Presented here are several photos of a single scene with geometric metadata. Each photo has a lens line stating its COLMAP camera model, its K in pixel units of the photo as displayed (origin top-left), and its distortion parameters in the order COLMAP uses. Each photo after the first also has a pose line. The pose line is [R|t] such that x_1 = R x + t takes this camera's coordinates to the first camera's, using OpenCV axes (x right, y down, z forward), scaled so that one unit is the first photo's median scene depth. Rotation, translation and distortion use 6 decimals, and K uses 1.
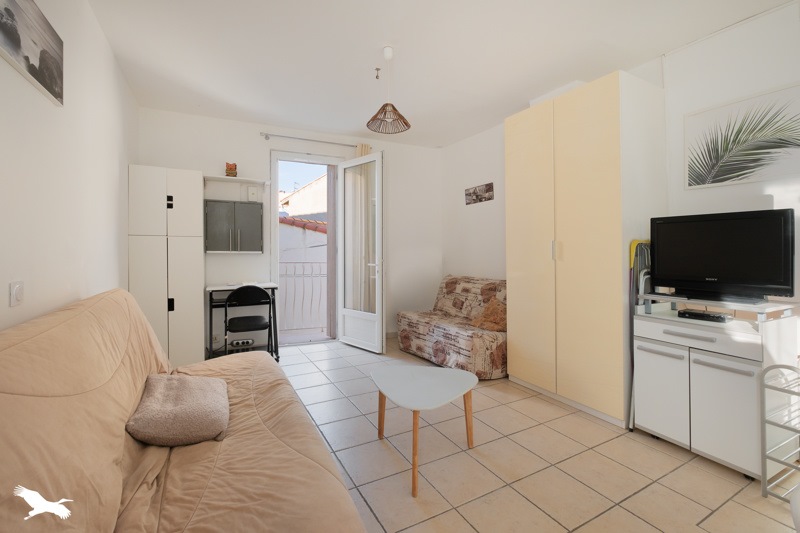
lens RADIAL K [[351.1, 0, 401.3], [0, 351.1, 248.9], [0, 0, 1]] dist [0.000328, 0.000003]
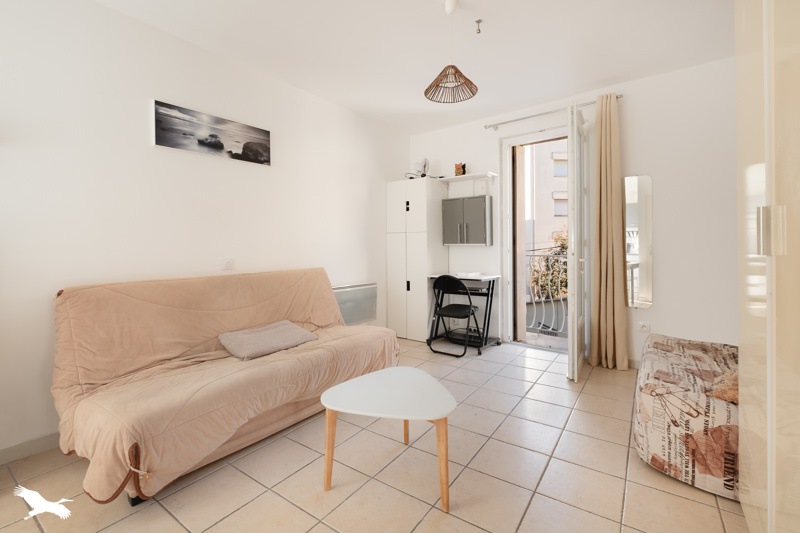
lens RADIAL K [[366.8, 0, 400.0], [0, 366.8, 249.6], [0, 0, 1]] dist [-0.003267, -0.000699]
pose [[0.441828, 0.002212, -0.897097, 0.482686], [0.016494, 0.999808, 0.010588, 0.010072], [0.896948, -0.019475, 0.441706, 0.341383]]
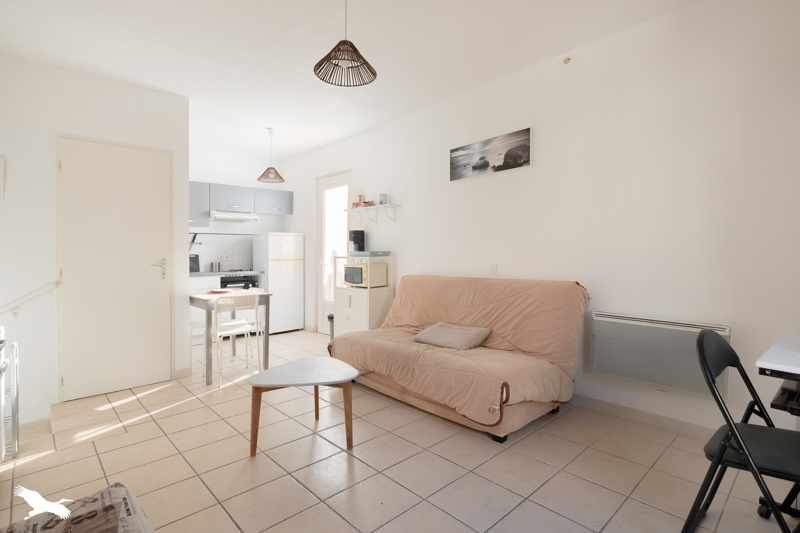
lens RADIAL K [[394.0, 0, 449.9], [0, 394.0, 265.0], [0, 0, 1]] dist [0.000364, 0.000172]
pose [[-0.951798, 0.014305, -0.306391, 0.000286], [0.007880, 0.999723, 0.022195, 0.014263], [0.306624, 0.018711, -0.951647, 1.231647]]
